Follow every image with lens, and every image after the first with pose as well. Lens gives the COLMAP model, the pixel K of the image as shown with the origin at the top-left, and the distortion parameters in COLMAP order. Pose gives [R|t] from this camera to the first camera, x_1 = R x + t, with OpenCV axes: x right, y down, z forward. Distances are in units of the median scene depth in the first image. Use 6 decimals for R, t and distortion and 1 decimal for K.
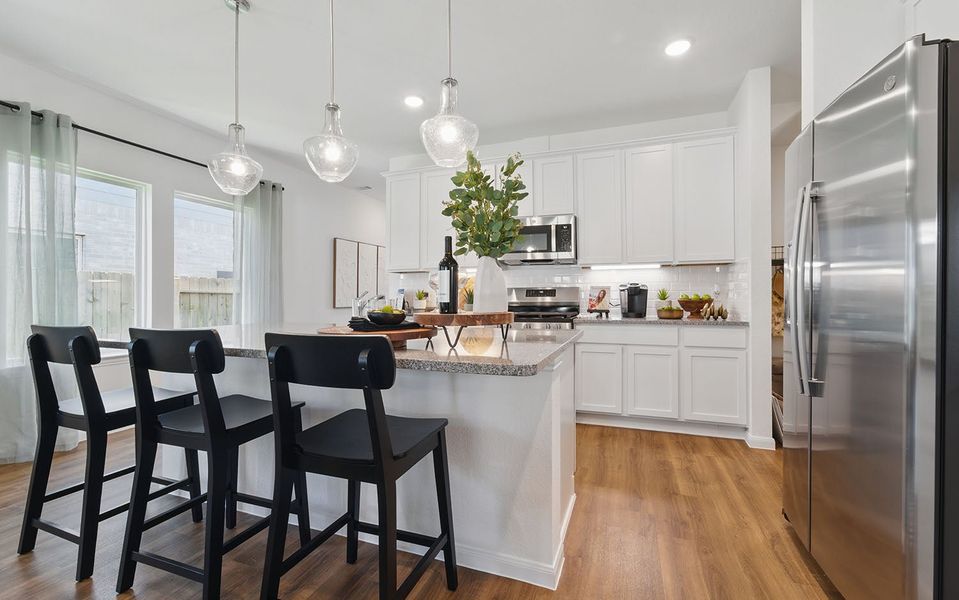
lens RADIAL K [[394.3, 0, 481.2], [0, 394.3, 298.8], [0, 0, 1]] dist [-0.020496, 0.007001]
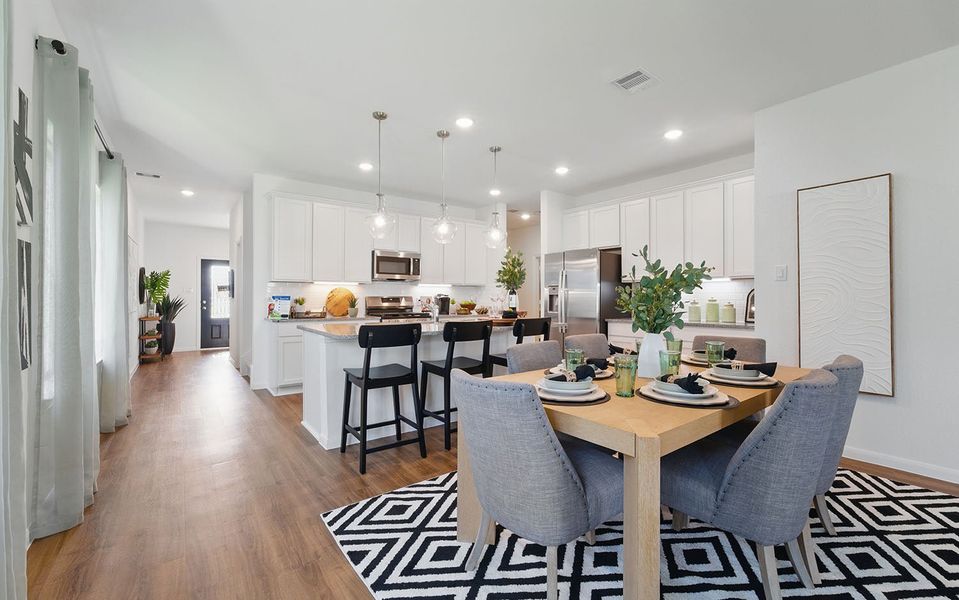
lens RADIAL K [[394.3, 0, 475.5], [0, 394.3, 299.5], [0, 0, 1]] dist [-0.020496, 0.007001]
pose [[0.540571, 0.001417, 0.841297, -1.494112], [0.000080, 0.999998, -0.001736, -0.021392], [-0.841299, 0.001006, 0.540570, -0.147166]]
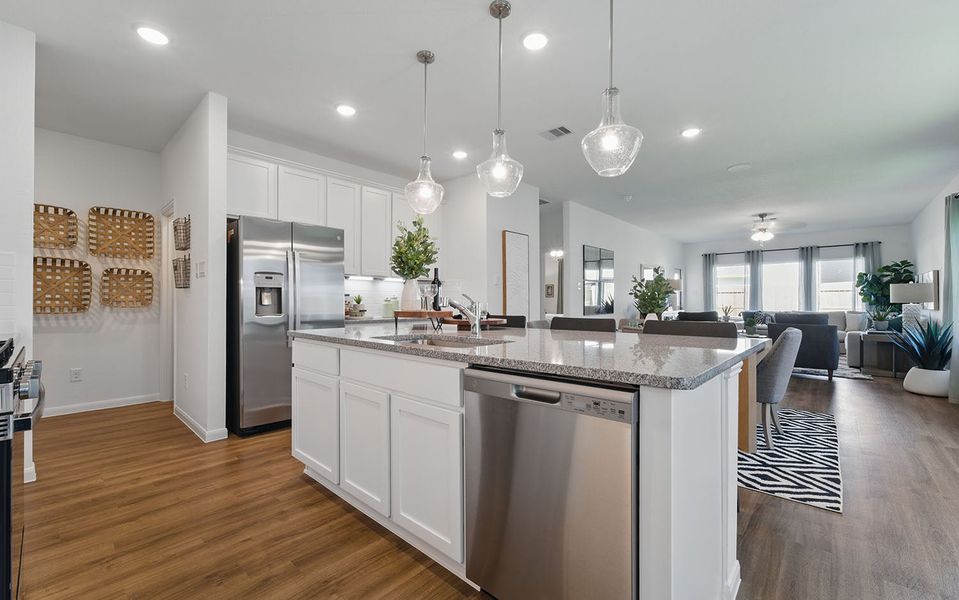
lens RADIAL K [[394.3, 0, 482.6], [0, 394.3, 297.5], [0, 0, 1]] dist [-0.020496, 0.007001]
pose [[-0.929688, 0.011232, 0.368176, -0.584145], [0.008209, 0.999919, -0.009776, 0.000247], [-0.368255, -0.006066, -0.929705, 1.596560]]
